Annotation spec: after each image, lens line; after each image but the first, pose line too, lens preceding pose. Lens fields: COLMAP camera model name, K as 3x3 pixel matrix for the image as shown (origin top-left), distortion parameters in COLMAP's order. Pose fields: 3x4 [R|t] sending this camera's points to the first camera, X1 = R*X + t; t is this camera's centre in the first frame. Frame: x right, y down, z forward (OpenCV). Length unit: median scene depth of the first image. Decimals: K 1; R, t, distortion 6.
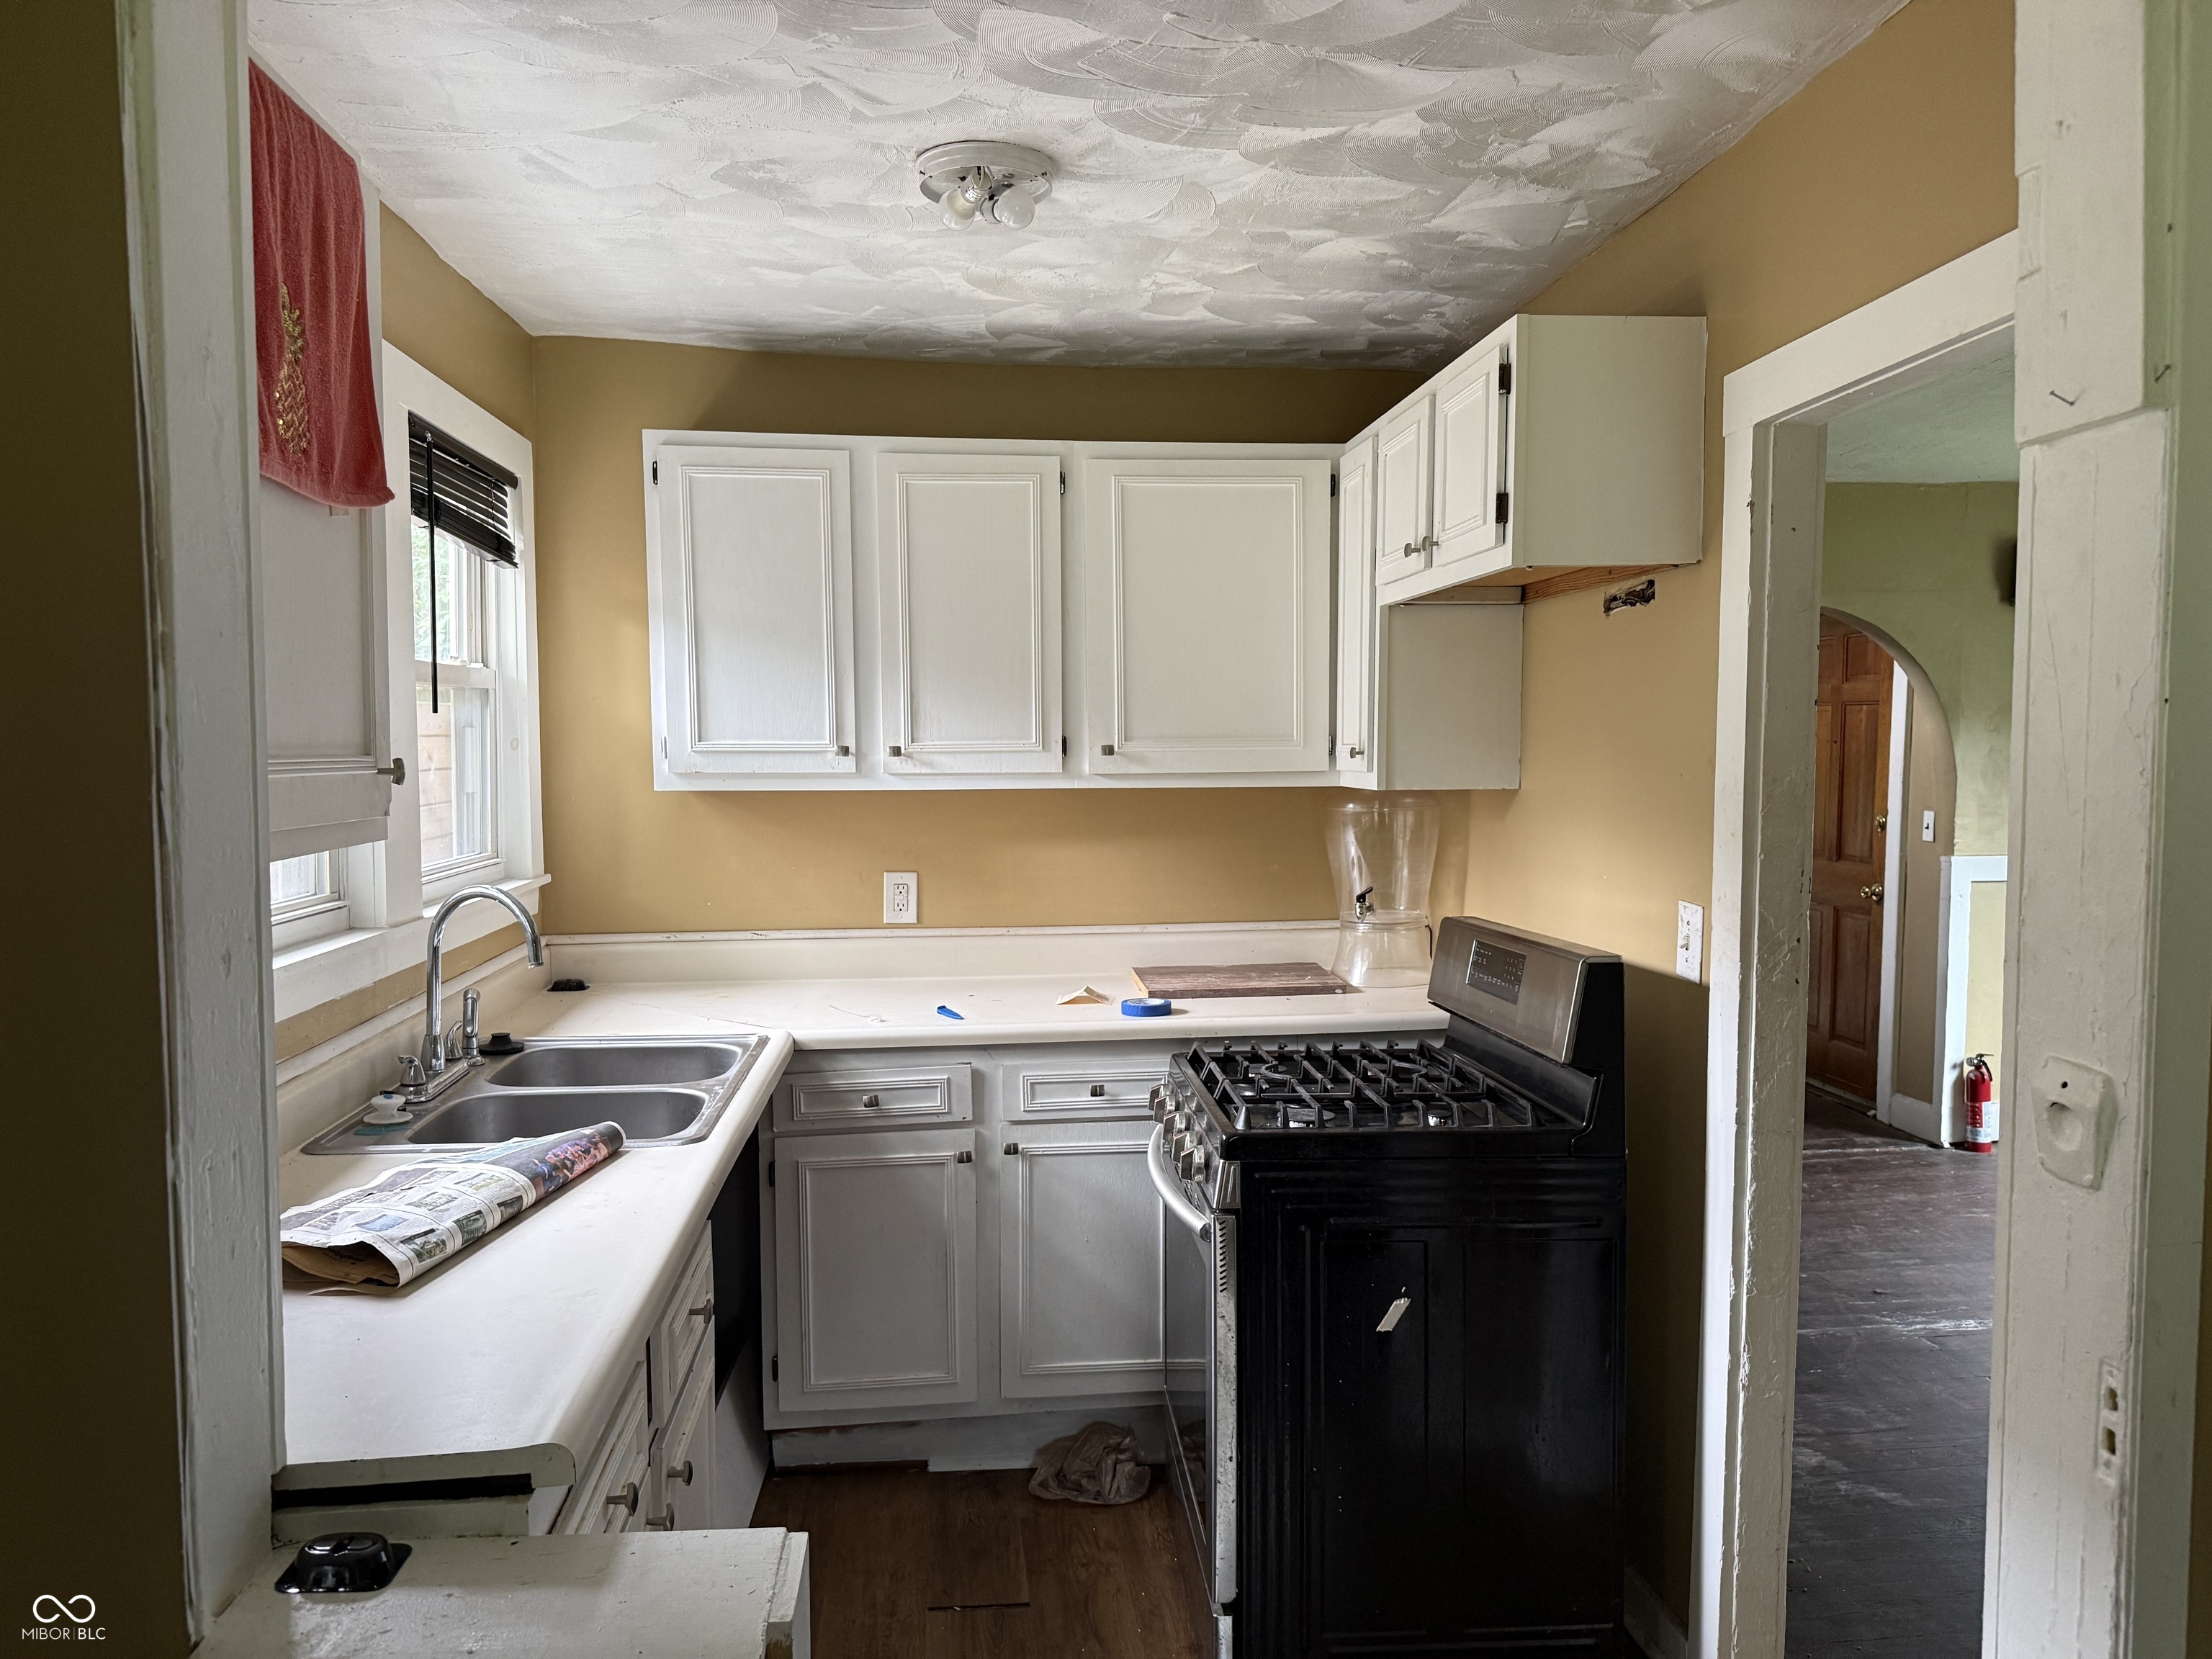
lens RADIAL K [[1532.5, 0, 1105.8], [0, 1532.5, 838.4], [0, 0, 1]] dist [-0.012501, -0.004871]
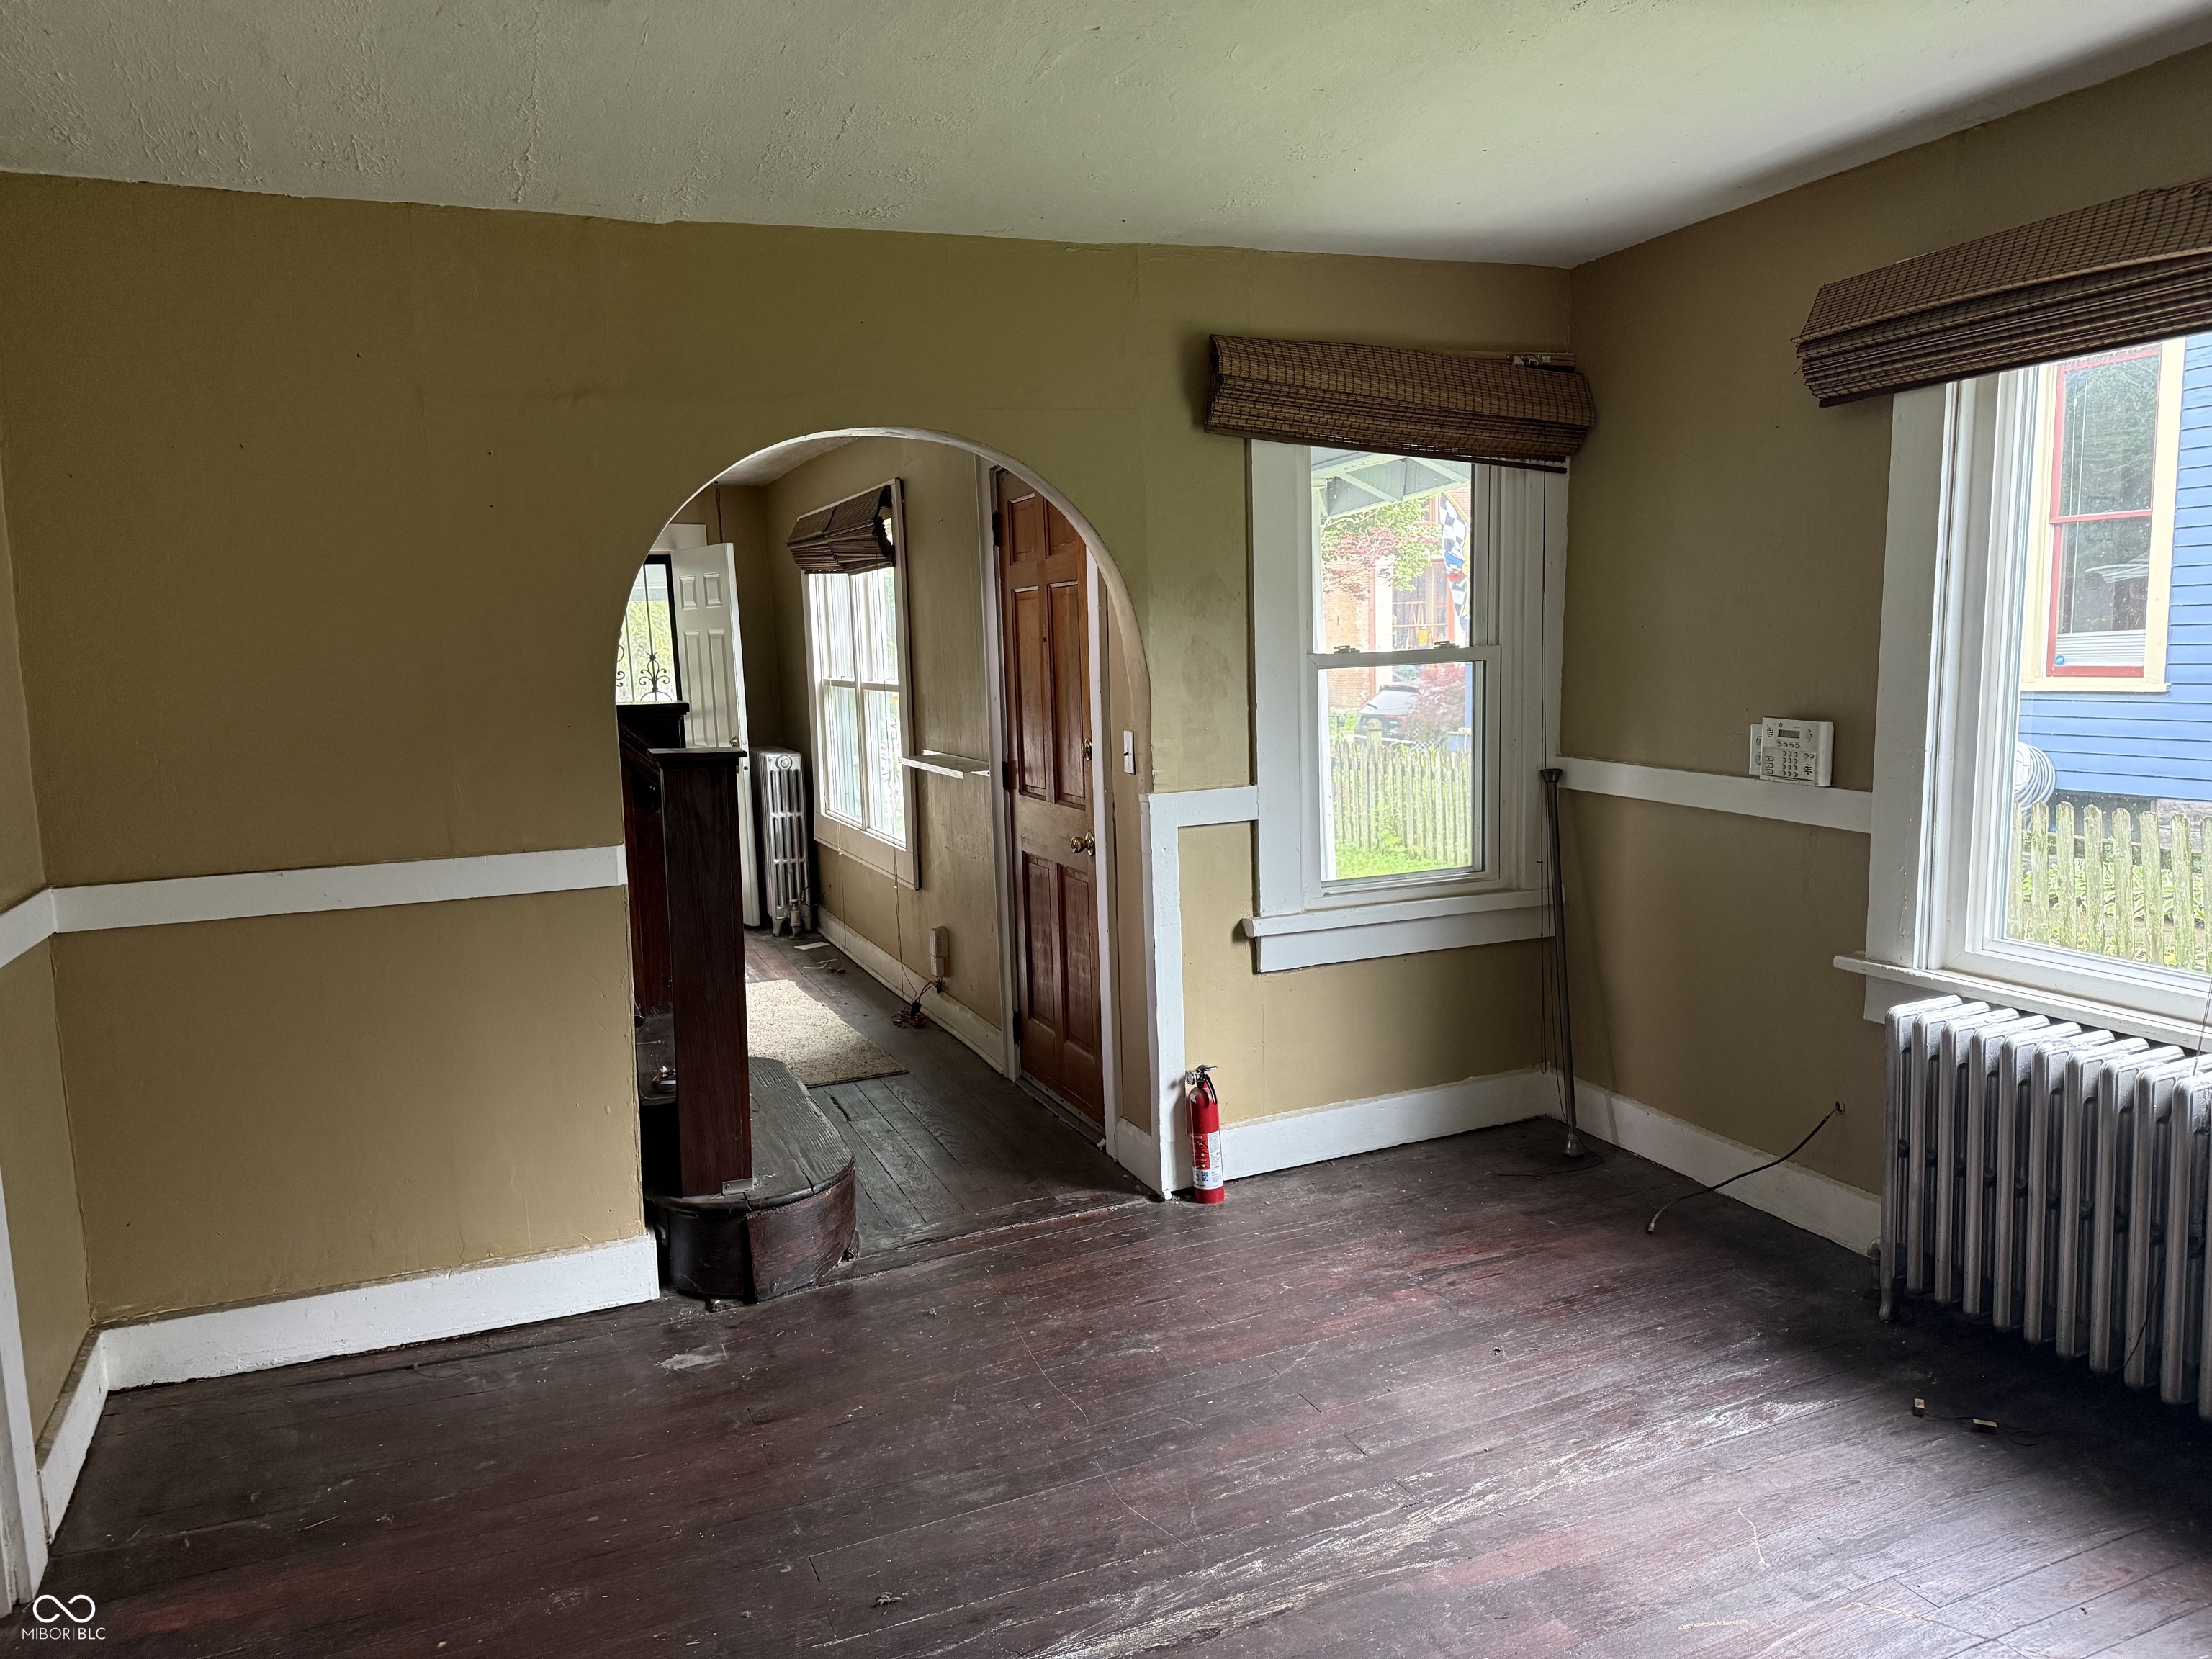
lens RADIAL K [[1532.5, 0, 1104.6], [0, 1532.5, 822.8], [0, 0, 1]] dist [-0.012501, -0.004871]
pose [[0.955257, -0.076113, 0.285817, 0.330333], [0.061775, 0.996353, 0.058866, -0.018278], [-0.289255, -0.038576, 0.956474, 0.325736]]
